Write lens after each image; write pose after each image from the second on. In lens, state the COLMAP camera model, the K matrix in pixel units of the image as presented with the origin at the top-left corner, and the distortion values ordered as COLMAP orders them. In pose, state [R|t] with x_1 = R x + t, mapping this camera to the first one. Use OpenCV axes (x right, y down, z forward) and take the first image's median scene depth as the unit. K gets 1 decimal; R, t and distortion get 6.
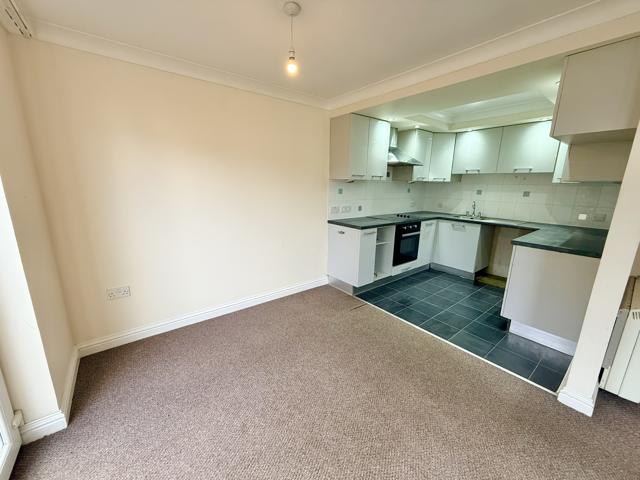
lens RADIAL K [[254.0, 0, 318.1], [0, 254.0, 241.1], [0, 0, 1]] dist [-0.001032, -0.000333]
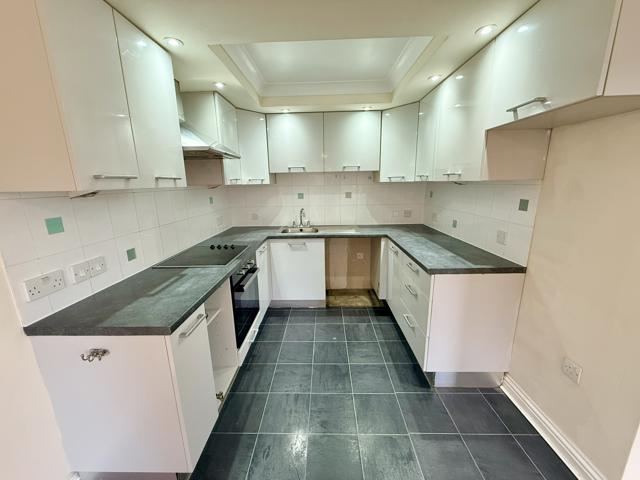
lens RADIAL K [[254.0, 0, 318.1], [0, 254.0, 241.1], [0, 0, 1]] dist [-0.001032, -0.000333]
pose [[0.633500, -0.202002, 0.746909, 0.052098], [0.202215, 0.974994, 0.092177, -0.130215], [-0.746851, 0.092643, 0.658507, 0.500437]]
